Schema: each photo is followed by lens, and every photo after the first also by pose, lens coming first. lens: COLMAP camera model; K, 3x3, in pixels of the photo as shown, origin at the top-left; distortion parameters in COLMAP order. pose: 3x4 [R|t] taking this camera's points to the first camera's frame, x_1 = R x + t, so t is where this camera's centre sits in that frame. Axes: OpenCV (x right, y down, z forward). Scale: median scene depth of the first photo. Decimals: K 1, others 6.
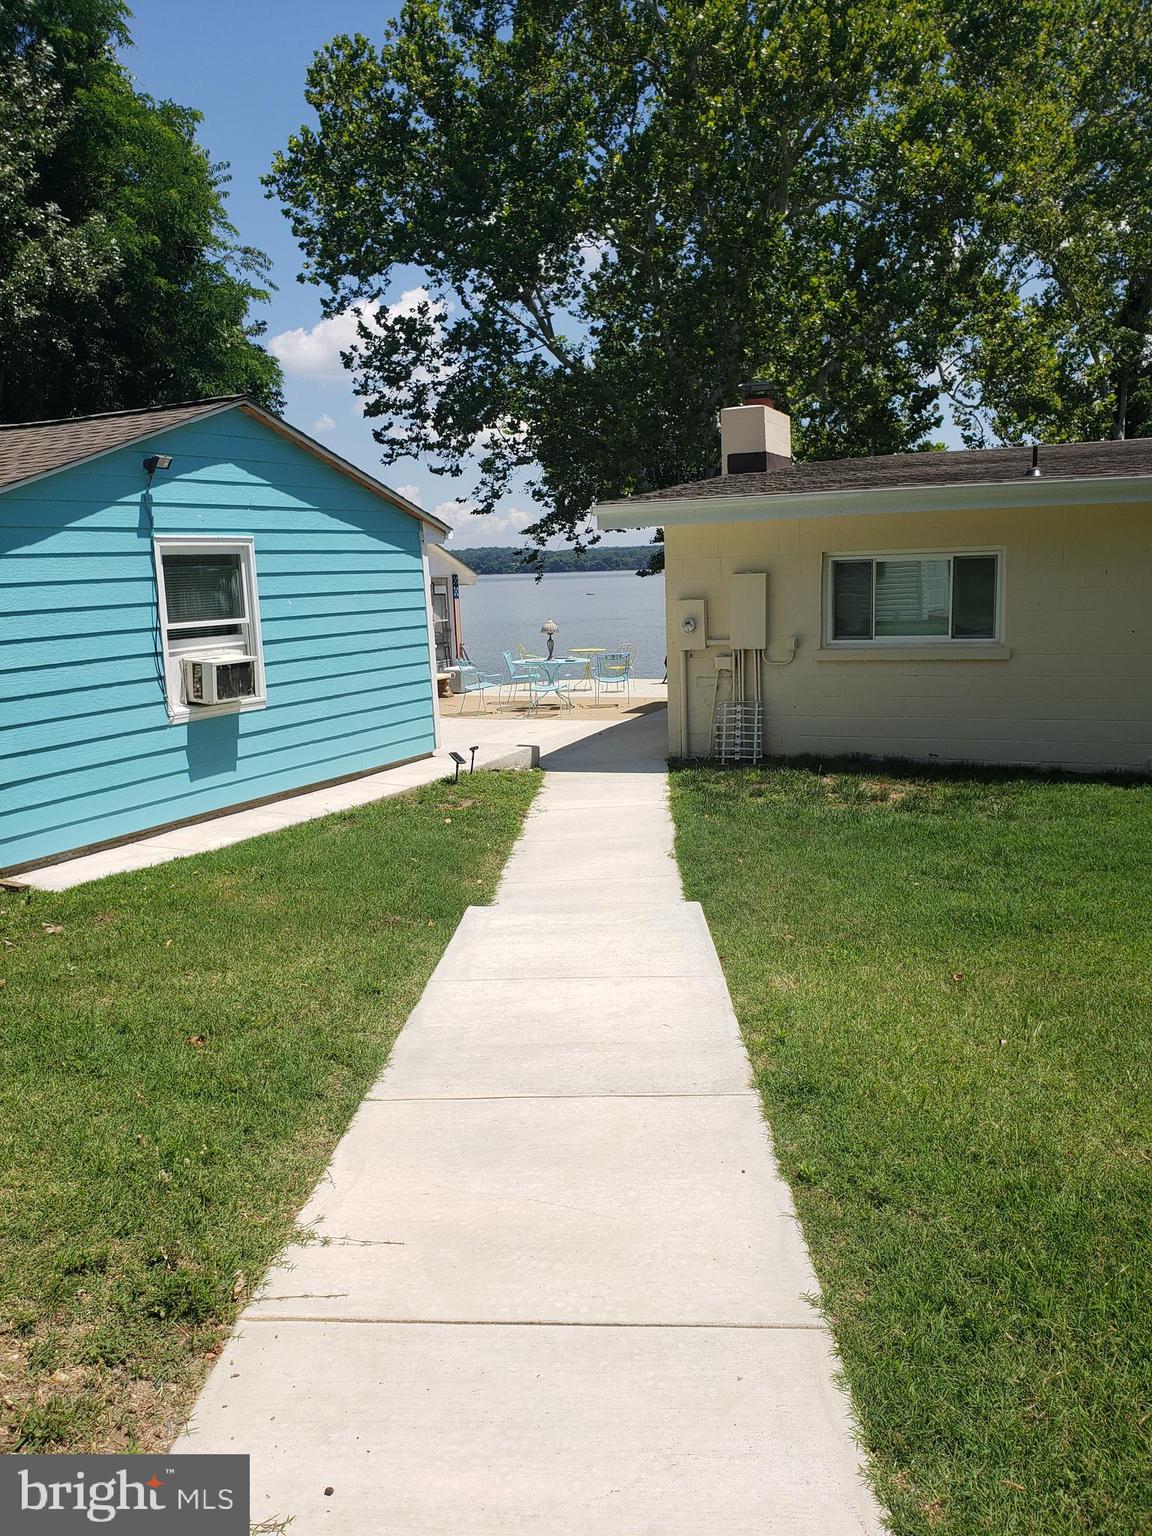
lens RADIAL K [[1192.1, 0, 585.8], [0, 1192.1, 753.9], [0, 0, 1]] dist [0.014393, 0.018425]
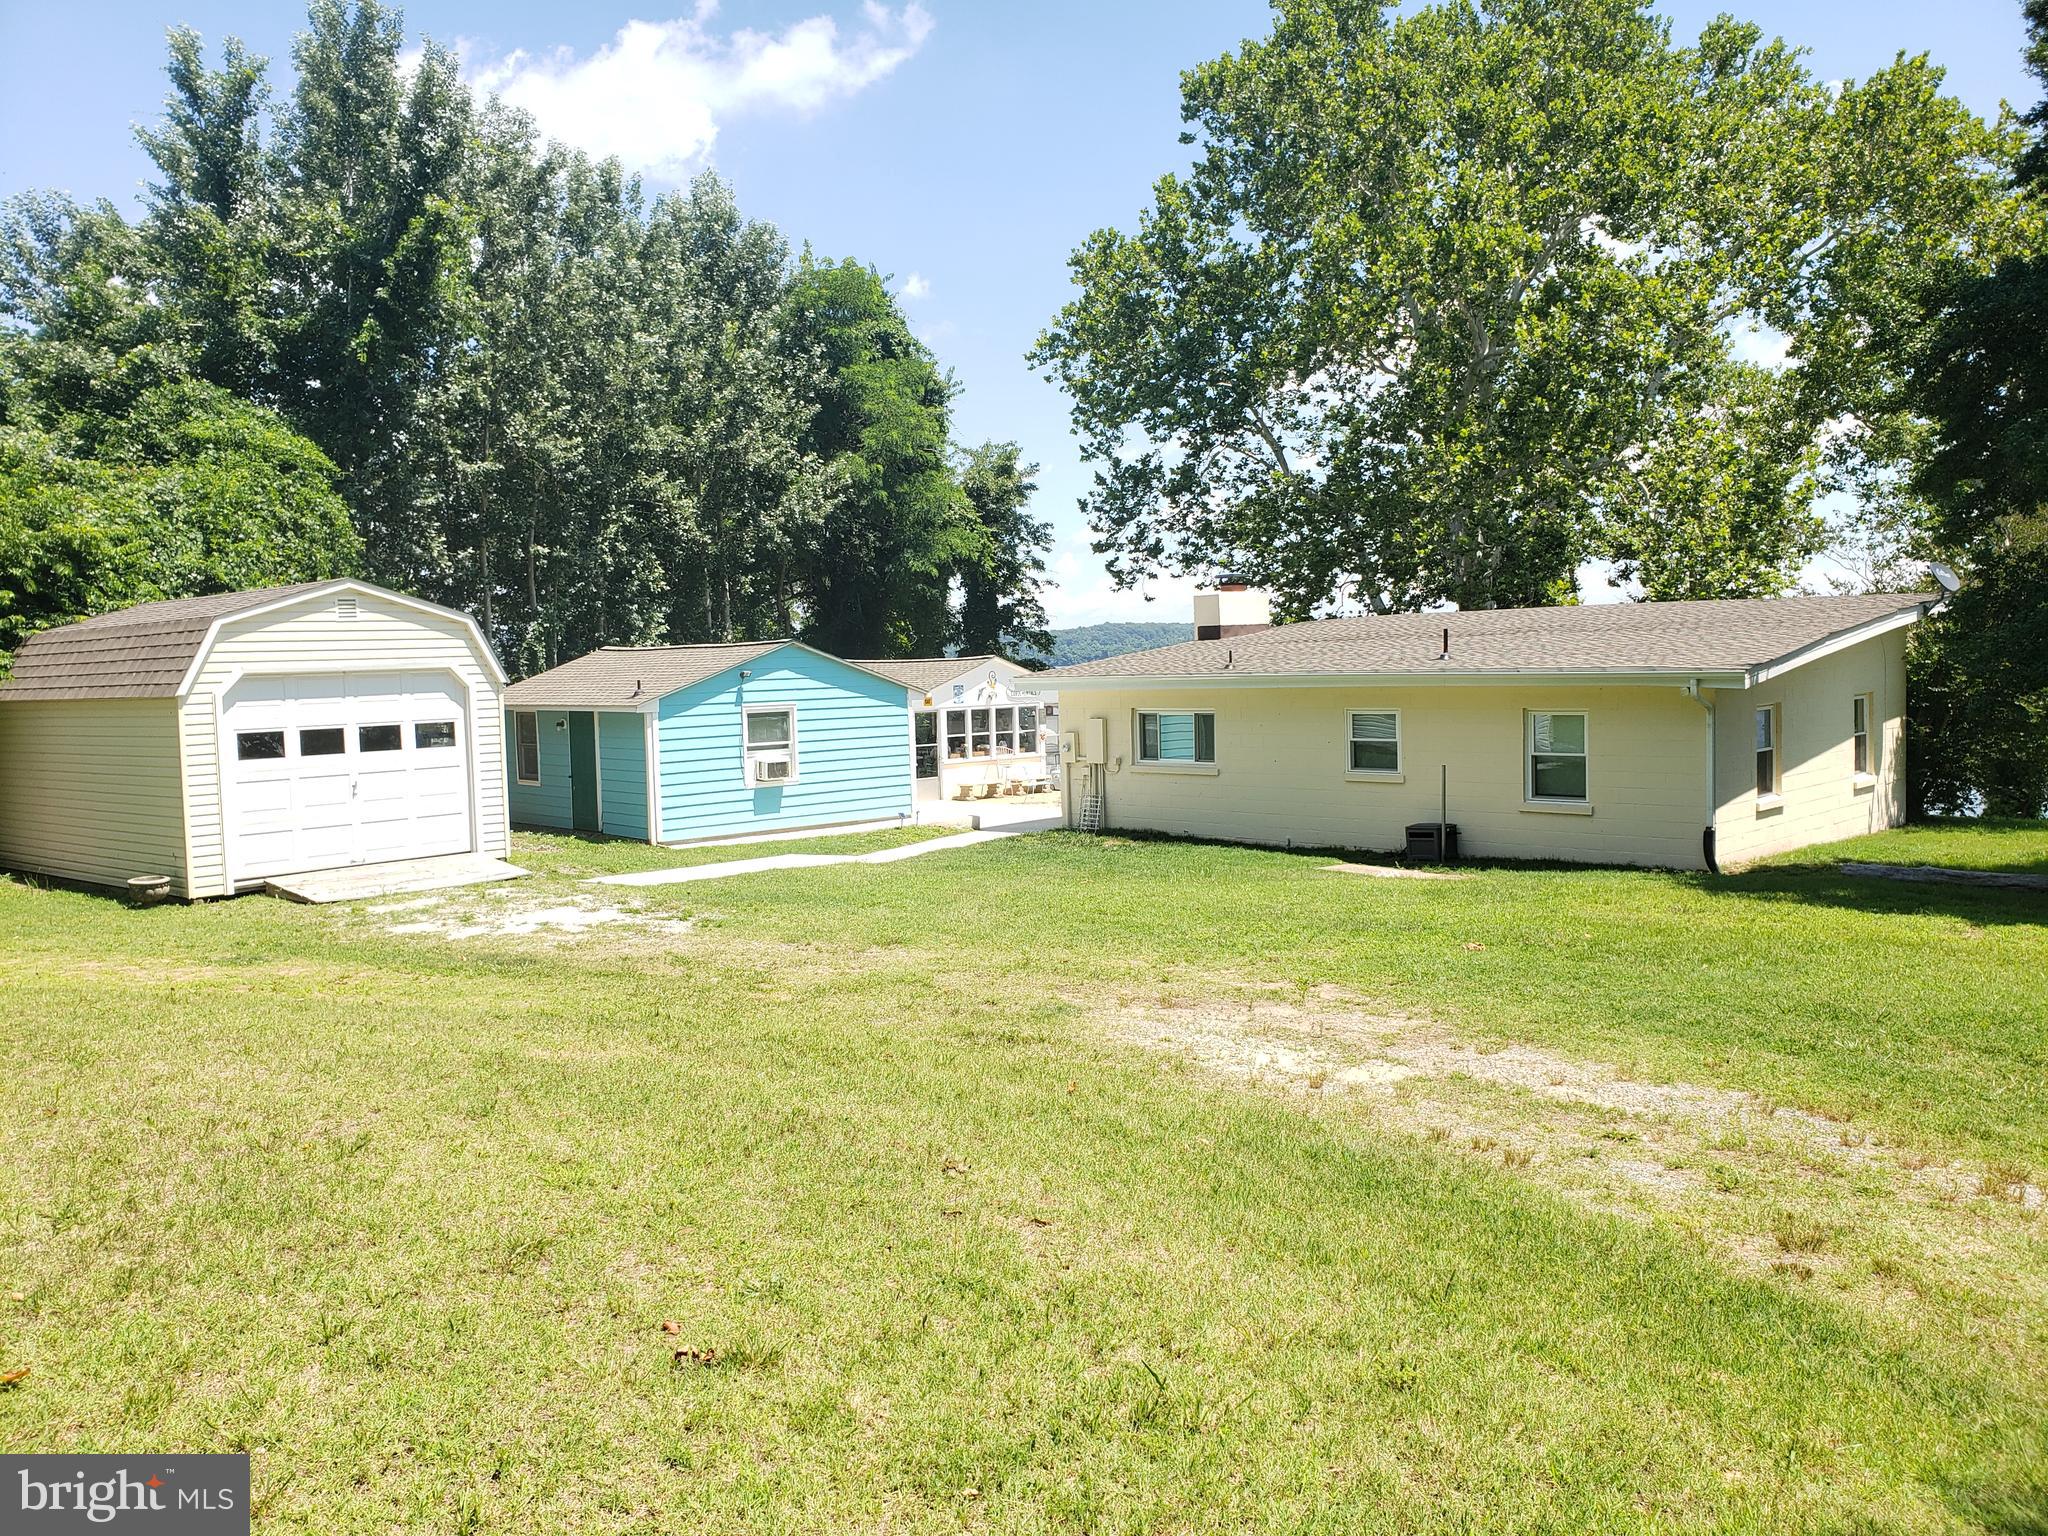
lens RADIAL K [[1589.5, 0, 1011.4], [0, 1589.5, 774.9], [0, 0, 1]] dist [0.014393, 0.018425]
pose [[0.920904, 0.035686, -0.388153, 0.720178], [-0.063482, 0.996236, -0.059019, 0.053242], [0.384586, 0.078991, 0.919703, -0.877908]]
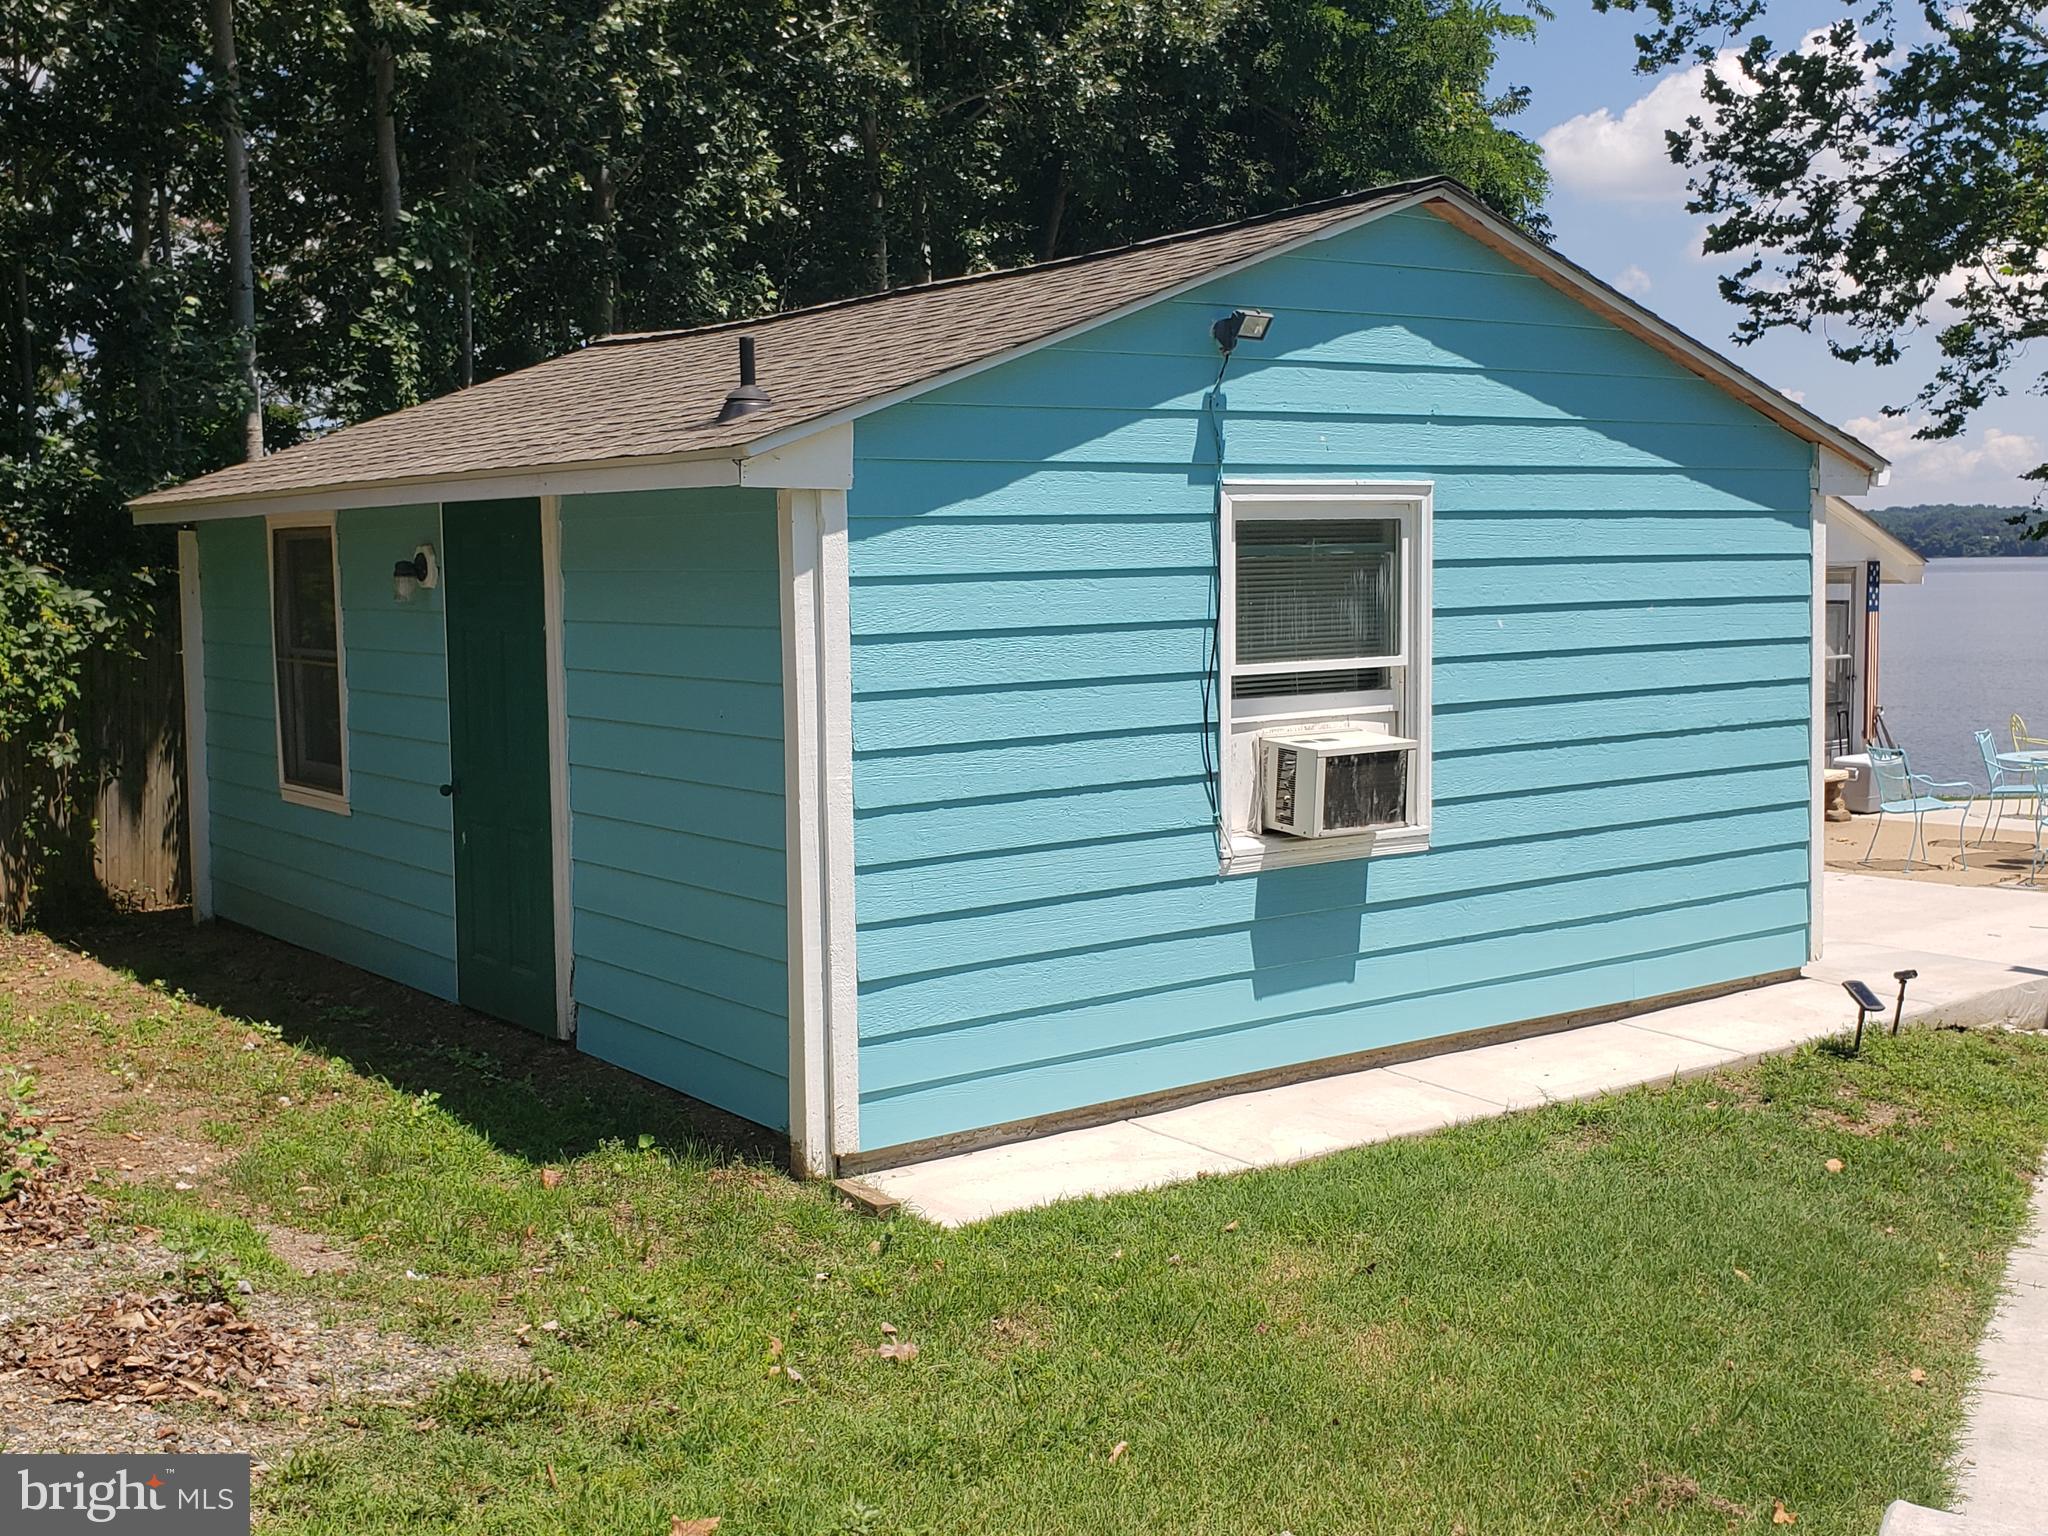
lens RADIAL K [[2149.8, 0, 1012.2], [0, 2149.8, 759.0], [0, 0, 1]] dist [0.012594, 0.000000]
pose [[0.885873, 0.062485, -0.459701, -0.020045], [-0.086715, 0.995727, -0.031760, -0.021105], [0.455752, 0.067998, 0.887506, 0.119480]]
